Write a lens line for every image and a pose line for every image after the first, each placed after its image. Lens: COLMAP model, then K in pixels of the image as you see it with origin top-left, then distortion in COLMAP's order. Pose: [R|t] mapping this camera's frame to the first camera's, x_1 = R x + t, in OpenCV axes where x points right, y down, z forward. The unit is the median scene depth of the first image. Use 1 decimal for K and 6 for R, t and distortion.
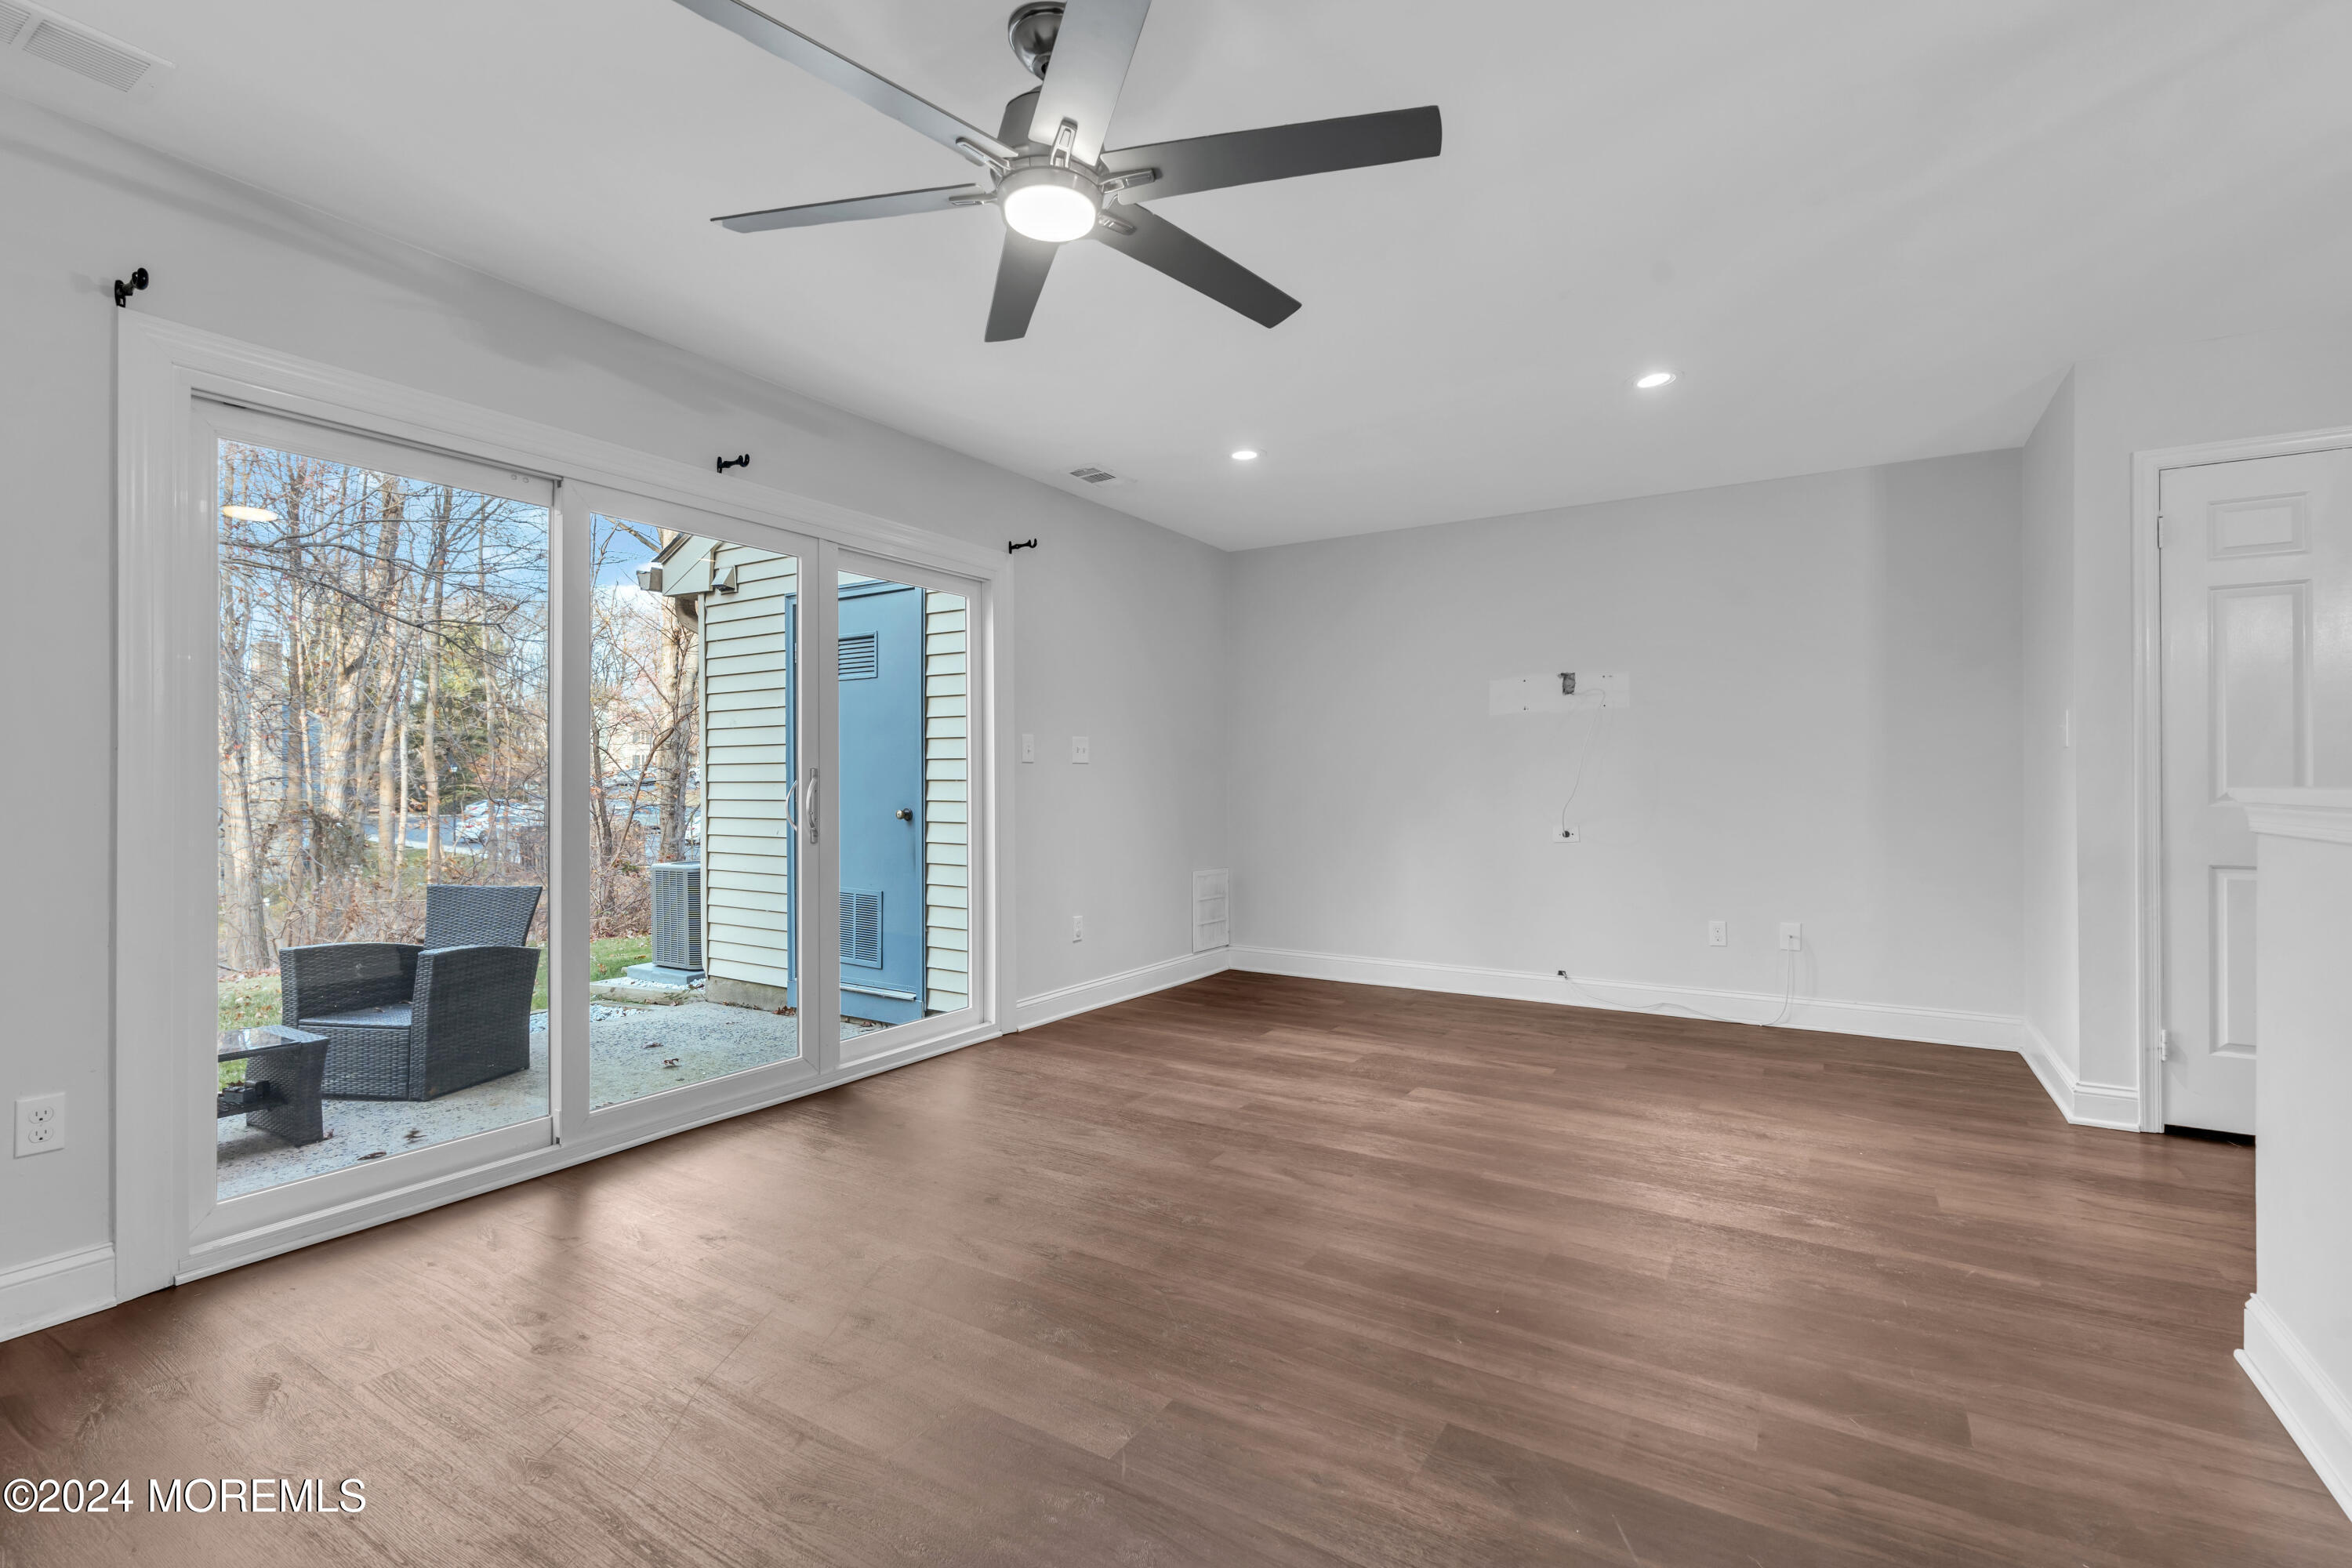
lens RADIAL K [[1053.5, 0, 1174.3], [0, 1053.5, 783.5], [0, 0, 1]] dist [-0.010103, 0.004130]
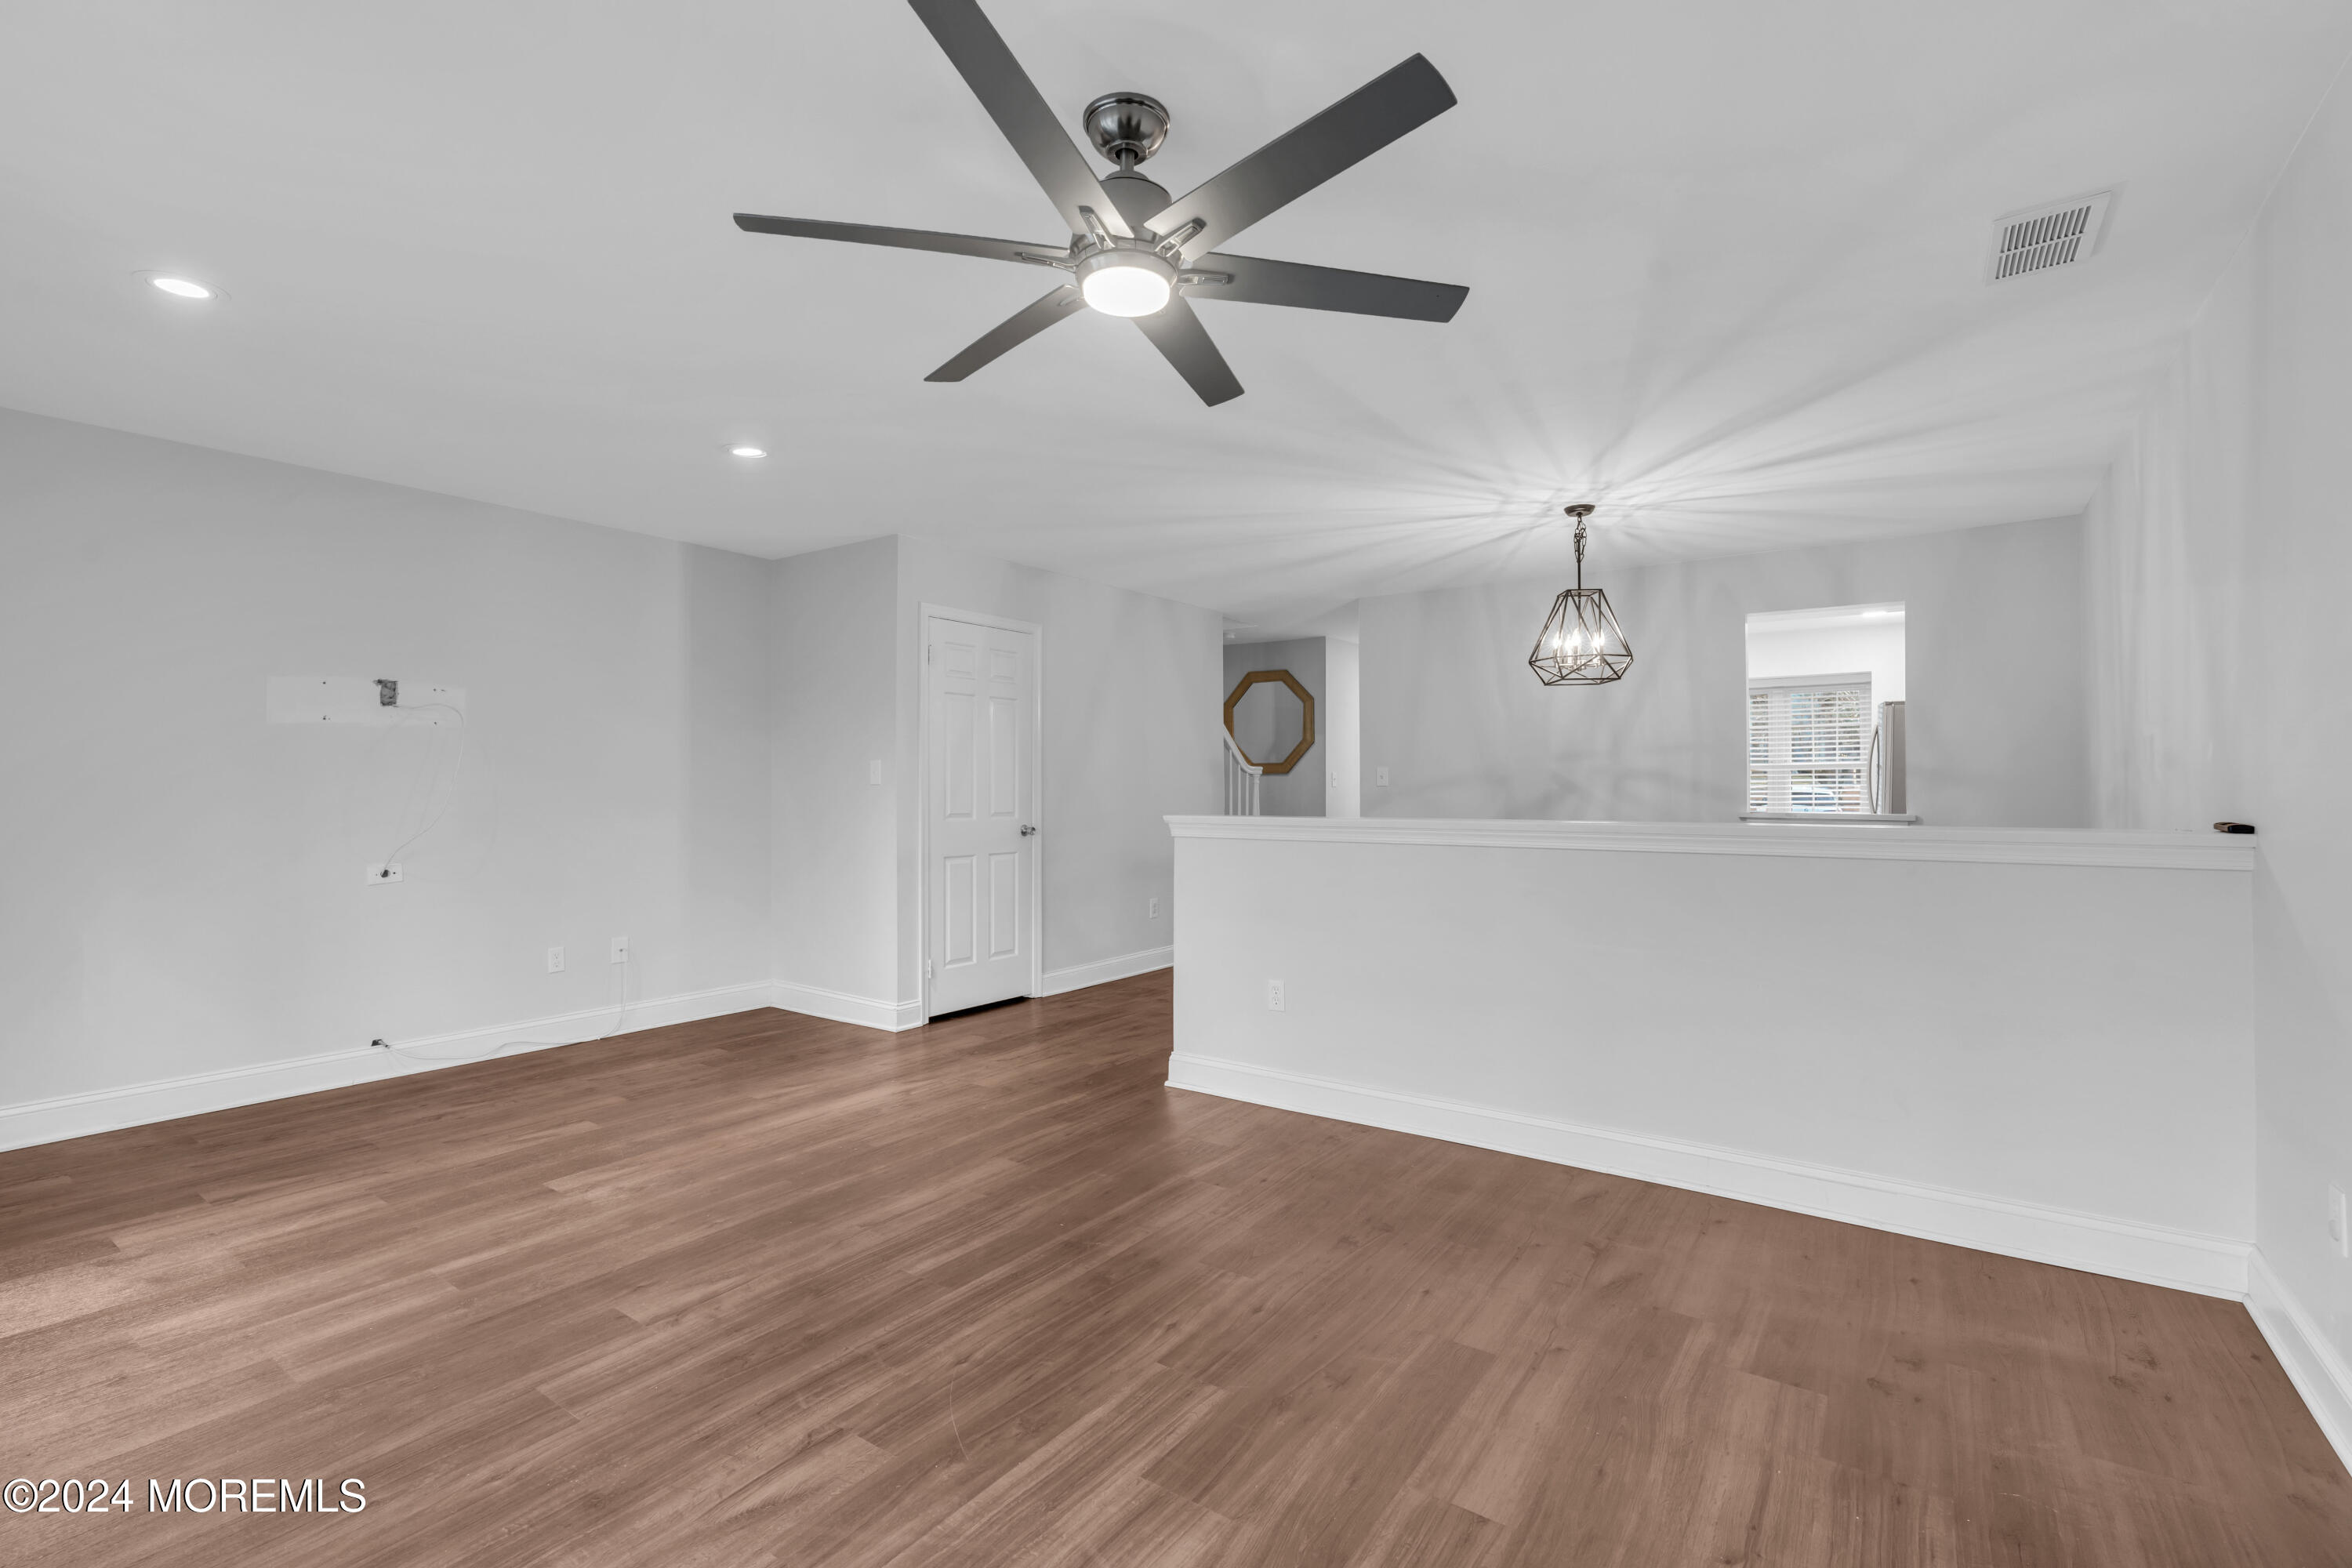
lens RADIAL K [[1053.5, 0, 1175.1], [0, 1053.5, 780.2], [0, 0, 1]] dist [-0.010103, 0.004130]
pose [[0.057668, 0.010858, 0.998277, -0.593260], [0.000043, 0.999941, -0.010879, -0.023702], [-0.998336, 0.000670, 0.057664, 0.462161]]
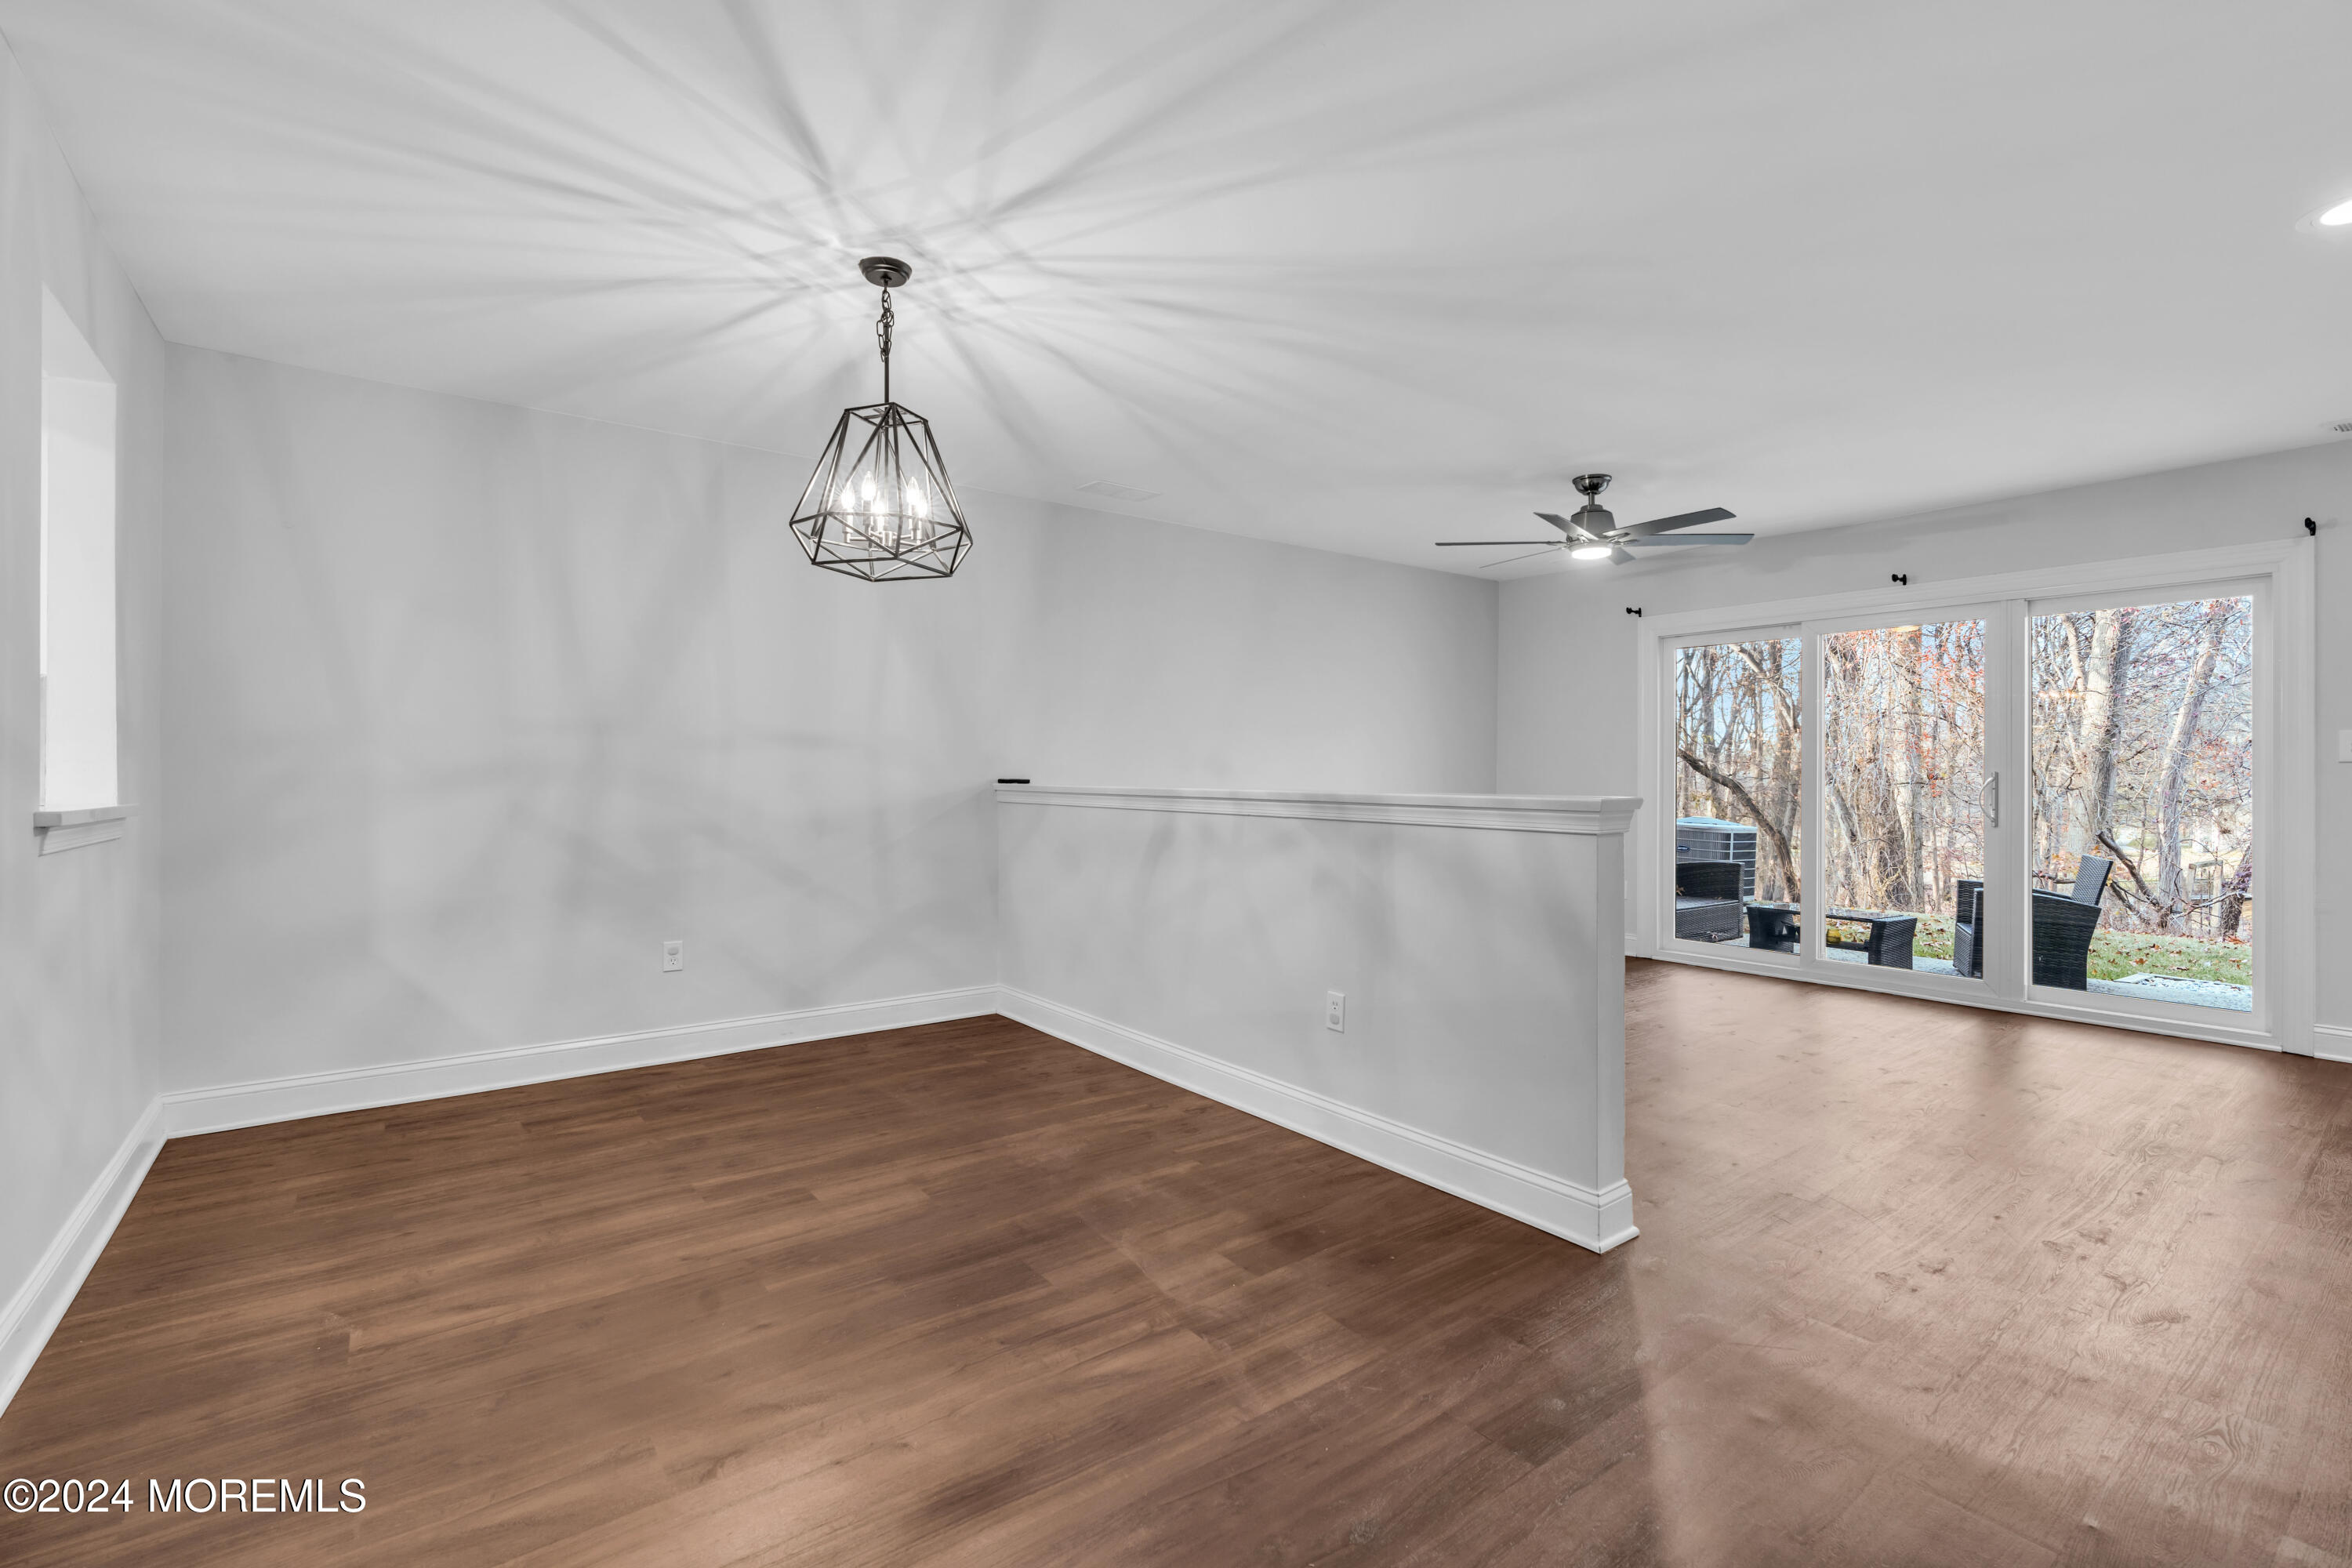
lens RADIAL K [[1053.5, 0, 1185.5], [0, 1053.5, 770.9], [0, 0, 1]] dist [-0.010103, 0.004130]
pose [[-0.342574, 0.003080, -0.939486, 1.301911], [-0.001869, 0.999990, 0.003960, -0.018964], [0.939489, 0.003113, -0.342565, 0.495517]]
